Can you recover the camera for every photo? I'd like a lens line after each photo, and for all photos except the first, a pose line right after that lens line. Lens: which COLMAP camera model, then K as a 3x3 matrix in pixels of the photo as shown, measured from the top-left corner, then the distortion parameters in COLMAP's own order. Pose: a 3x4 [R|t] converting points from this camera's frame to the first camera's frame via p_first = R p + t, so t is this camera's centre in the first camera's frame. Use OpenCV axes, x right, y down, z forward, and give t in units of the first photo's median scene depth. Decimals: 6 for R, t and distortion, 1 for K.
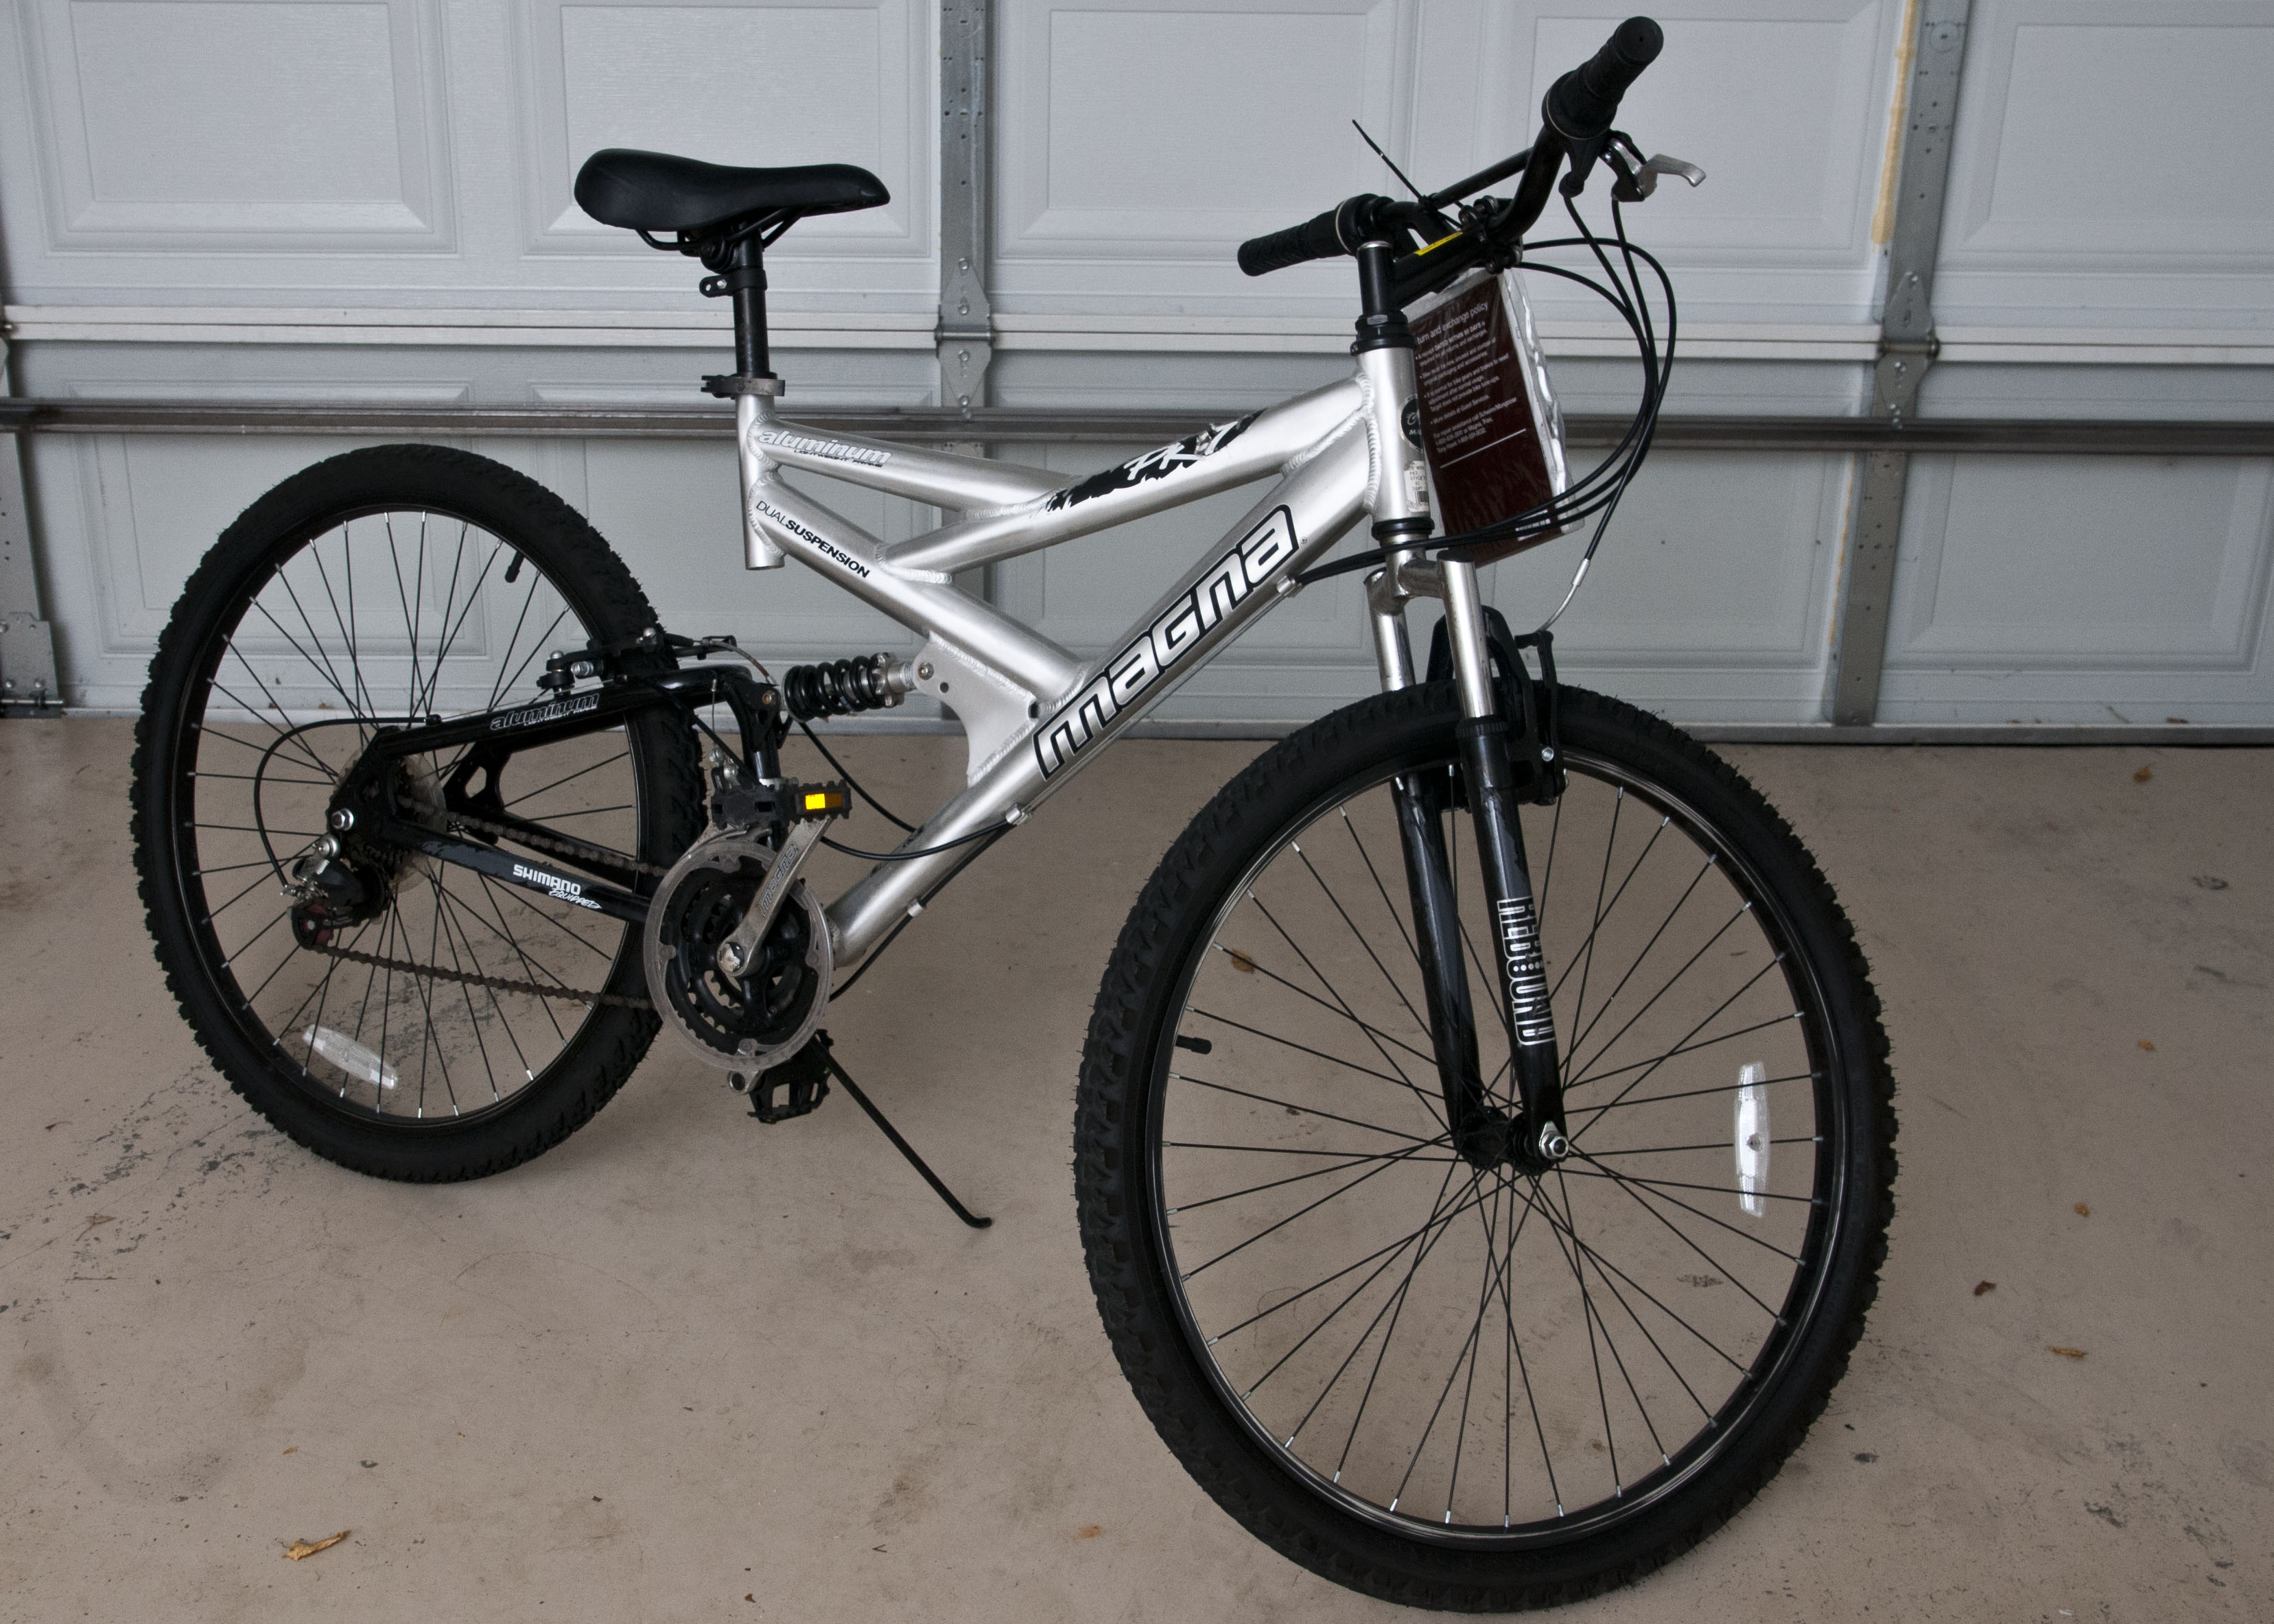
lens RADIAL K [[2913.0, 0, 1137.0], [0, 2913.0, 812.0], [0, 0, 1]] dist [-0.067312, 0.105788]
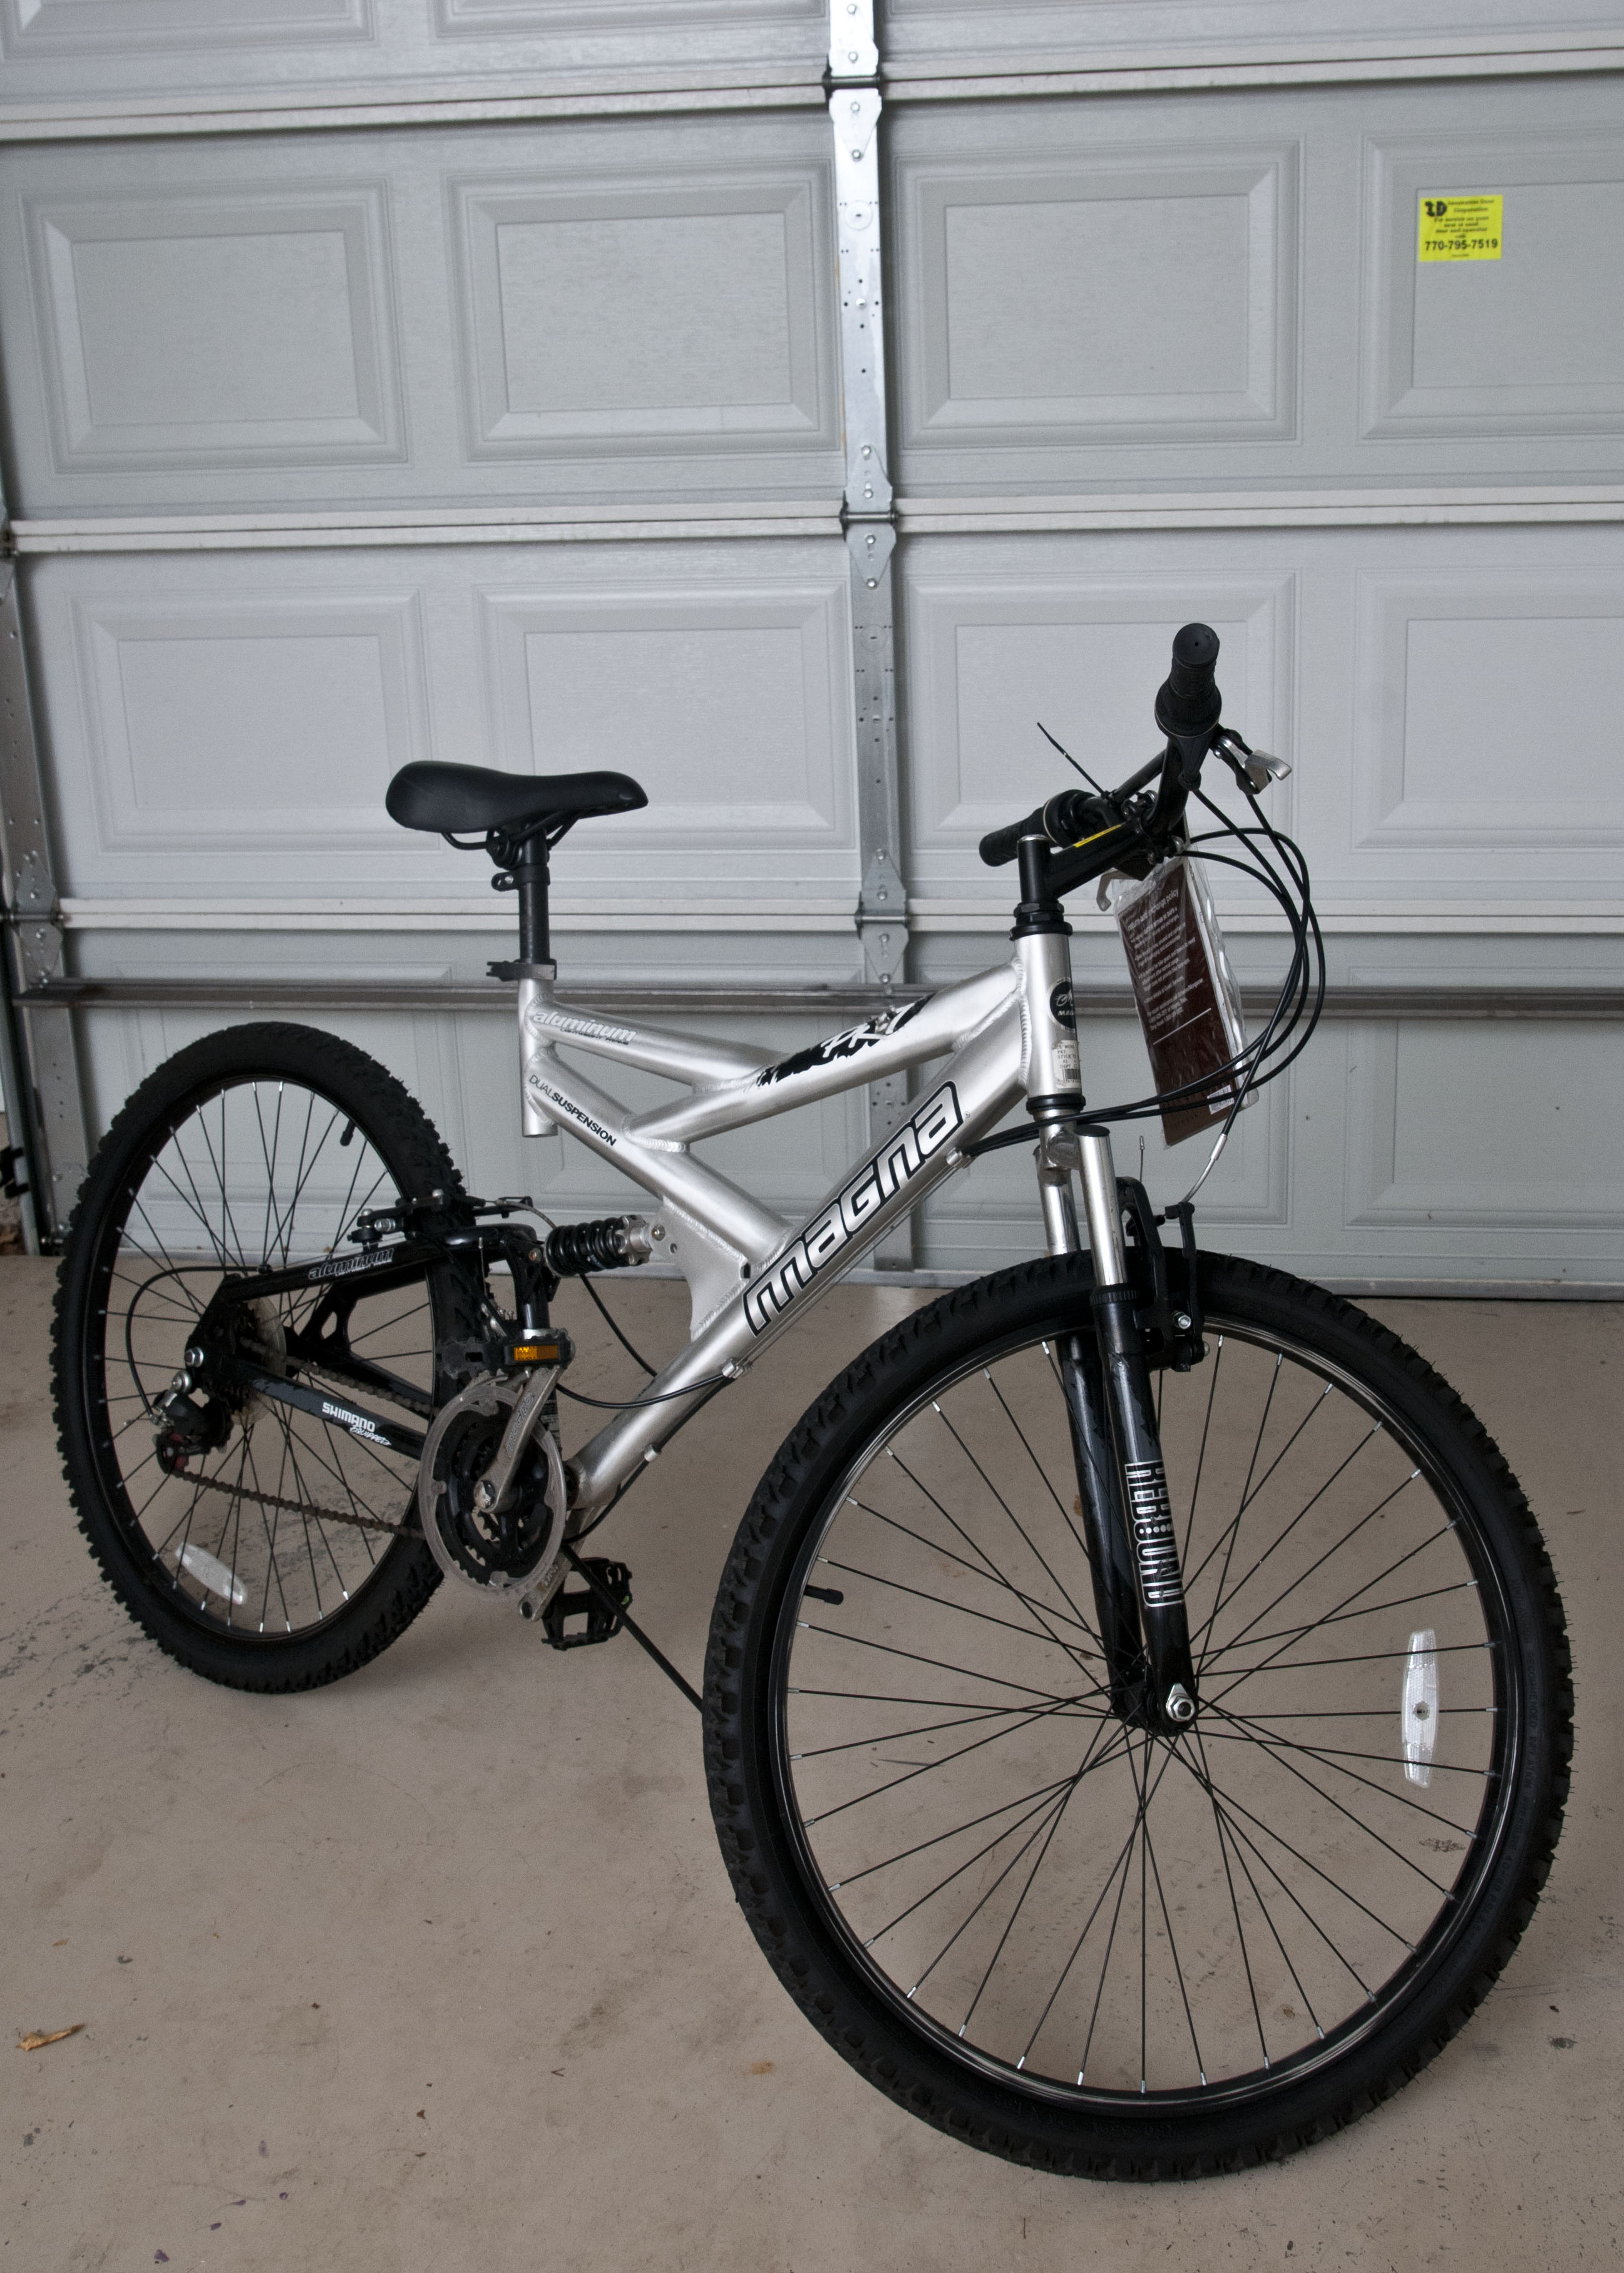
lens RADIAL K [[2661.6, 0, 819.7], [0, 2661.6, 1031.4], [0, 0, 1]] dist [-0.073694, 0.205495]
pose [[0.984731, -0.001699, -0.174072, 0.161574], [-0.018740, 0.993106, -0.115709, -0.009747], [0.173069, 0.117205, 0.977911, 0.037296]]
